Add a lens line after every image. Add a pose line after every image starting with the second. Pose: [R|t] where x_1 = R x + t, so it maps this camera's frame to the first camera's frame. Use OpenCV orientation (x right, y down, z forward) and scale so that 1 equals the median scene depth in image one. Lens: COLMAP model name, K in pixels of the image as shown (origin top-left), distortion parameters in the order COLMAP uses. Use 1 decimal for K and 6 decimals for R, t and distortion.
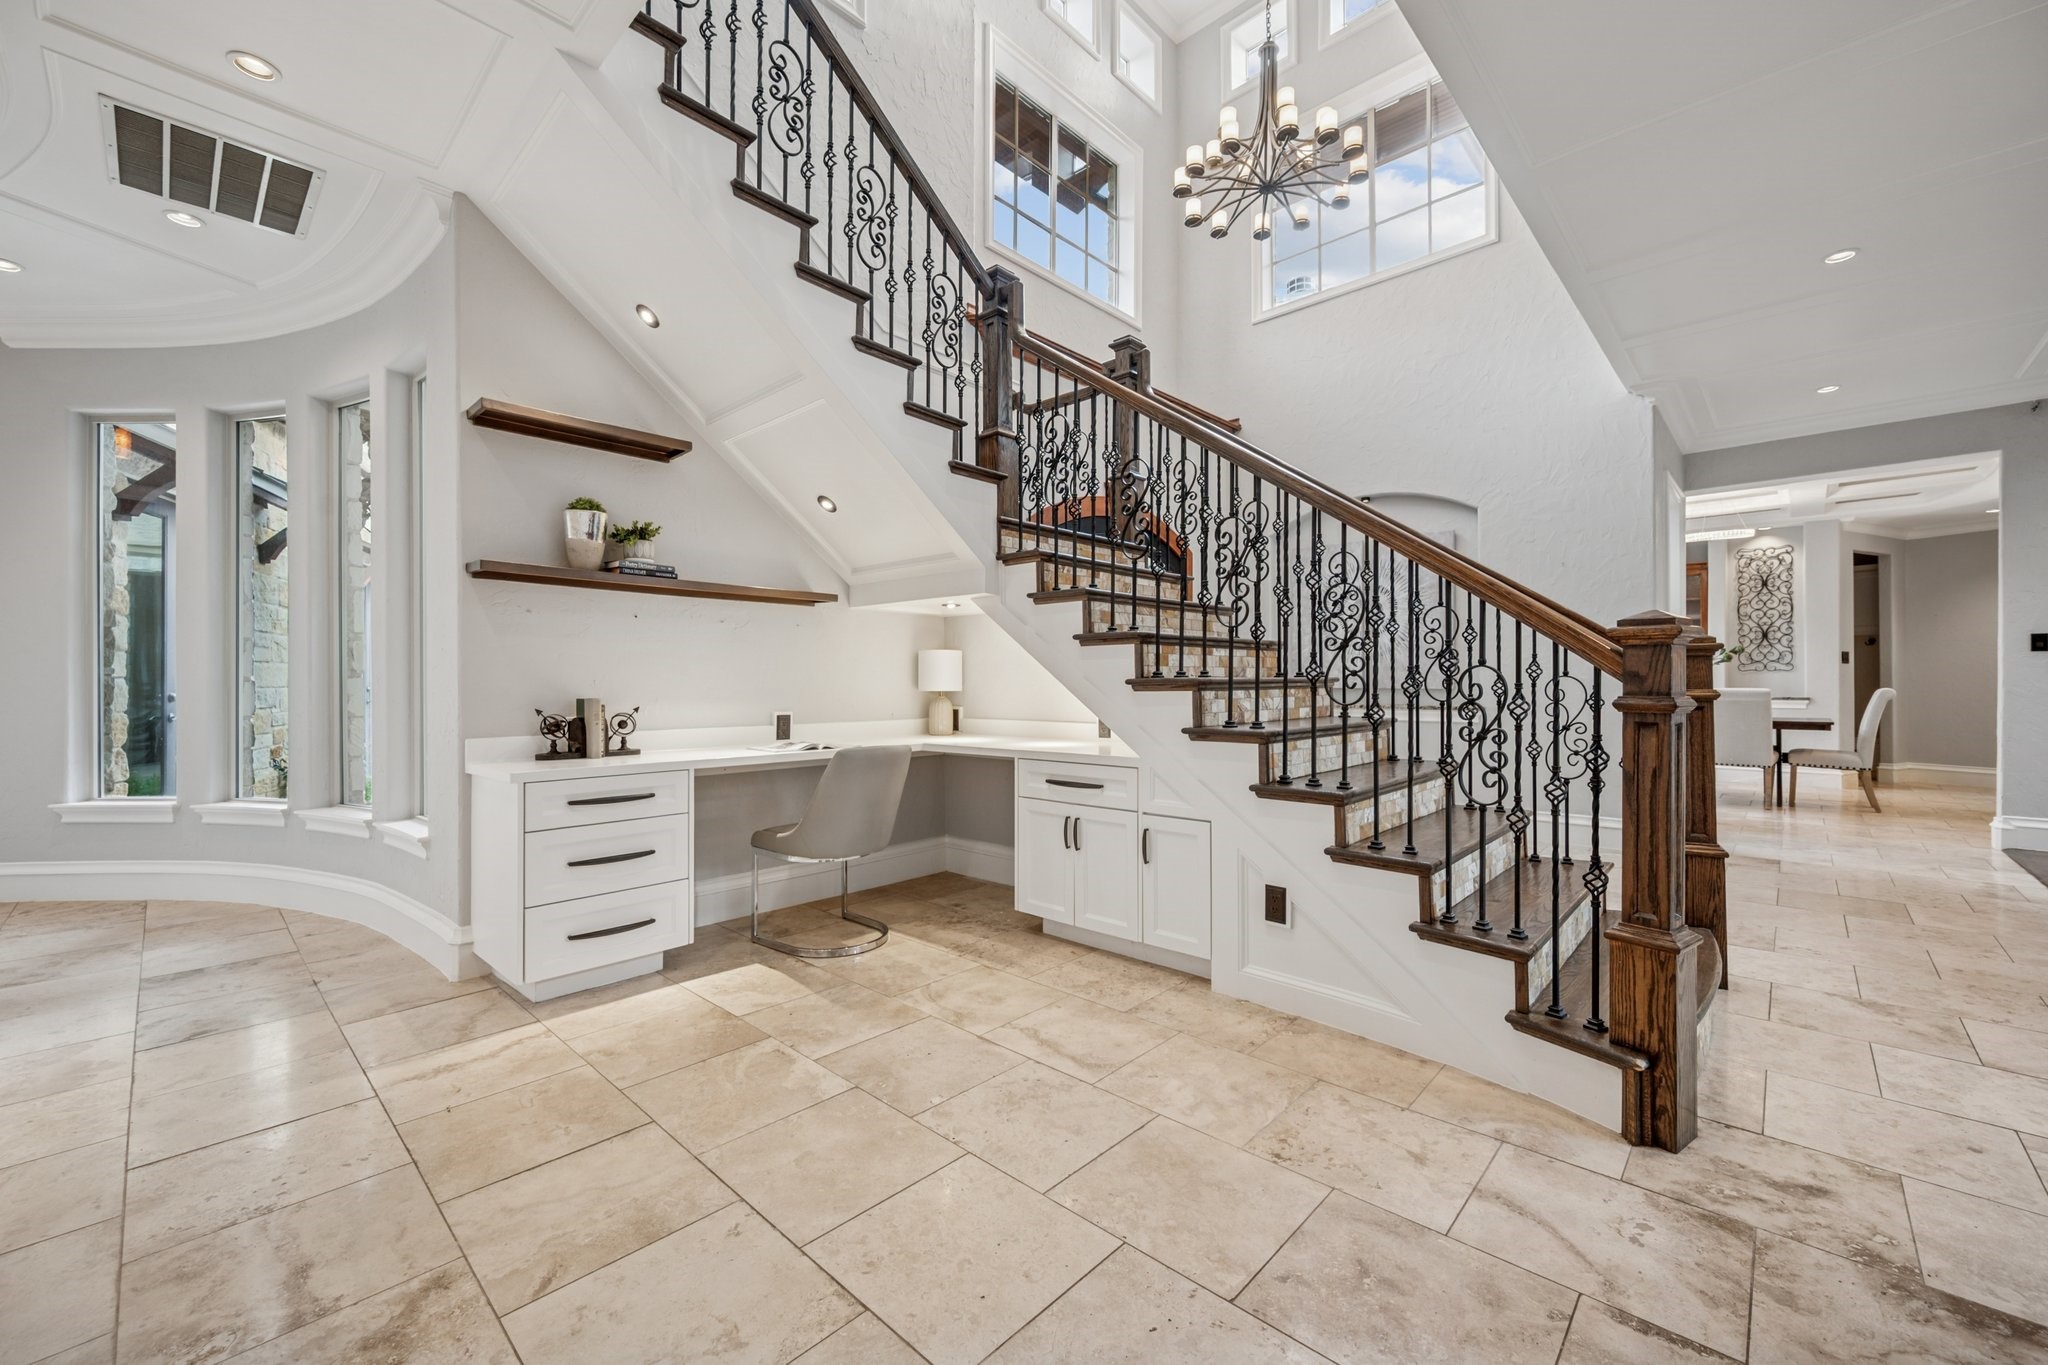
lens RADIAL K [[810.3, 0, 1022.7], [0, 810.3, 673.5], [0, 0, 1]] dist [0.001405, 0.000167]
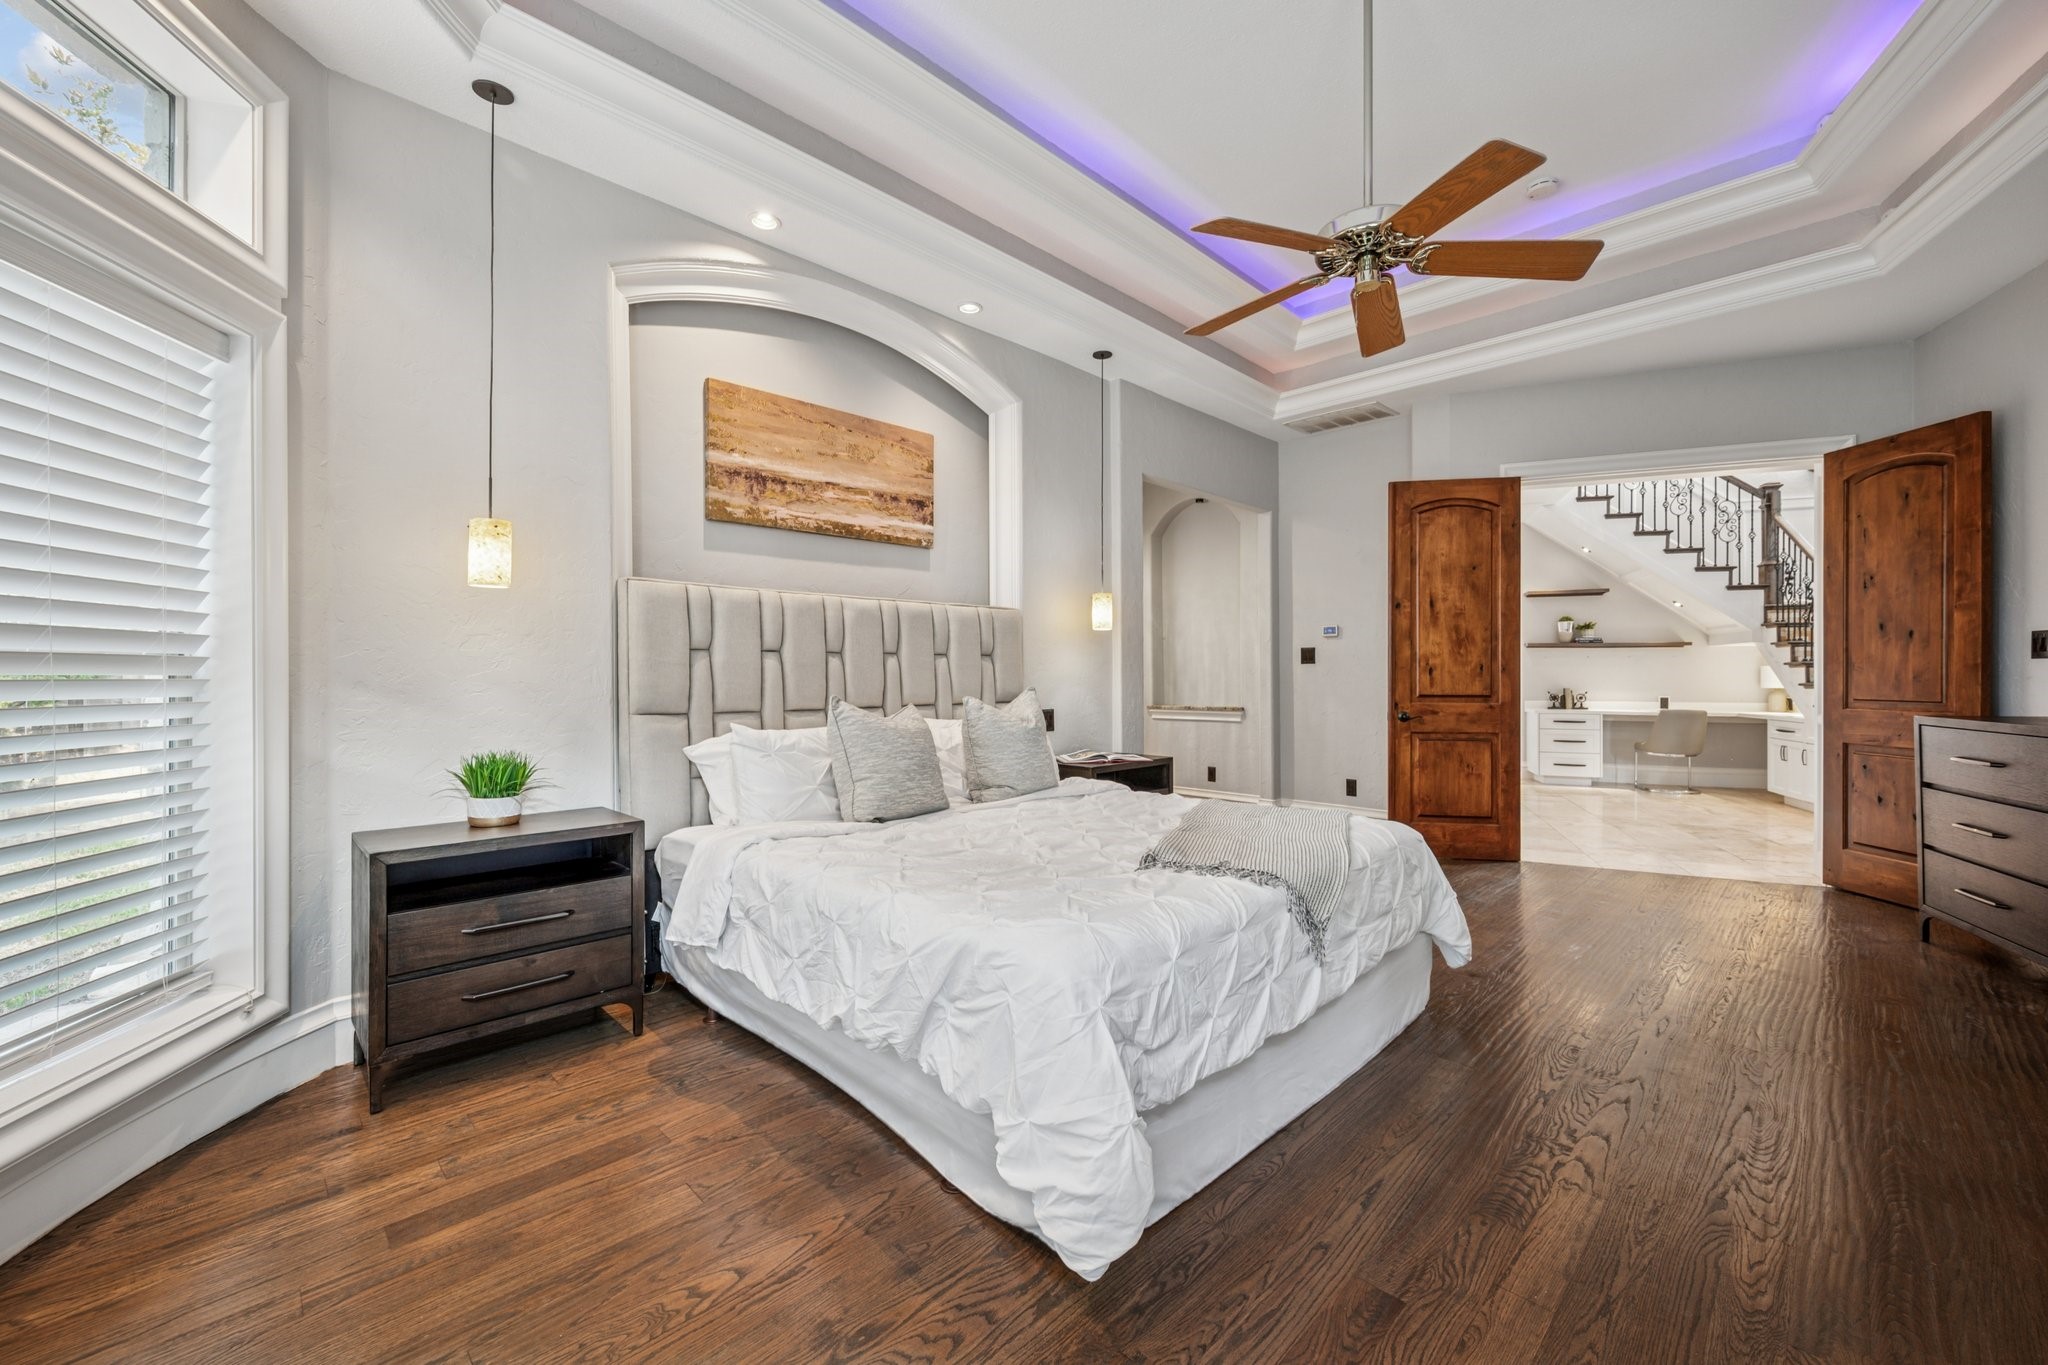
lens RADIAL K [[810.3, 0, 1022.7], [0, 810.3, 673.5], [0, 0, 1]] dist [0.001405, 0.000167]
pose [[0.341798, -0.003398, -0.939767, 1.350394], [0.005197, 0.999985, -0.001725, -0.022760], [0.939759, -0.004294, 0.341810, -1.599845]]
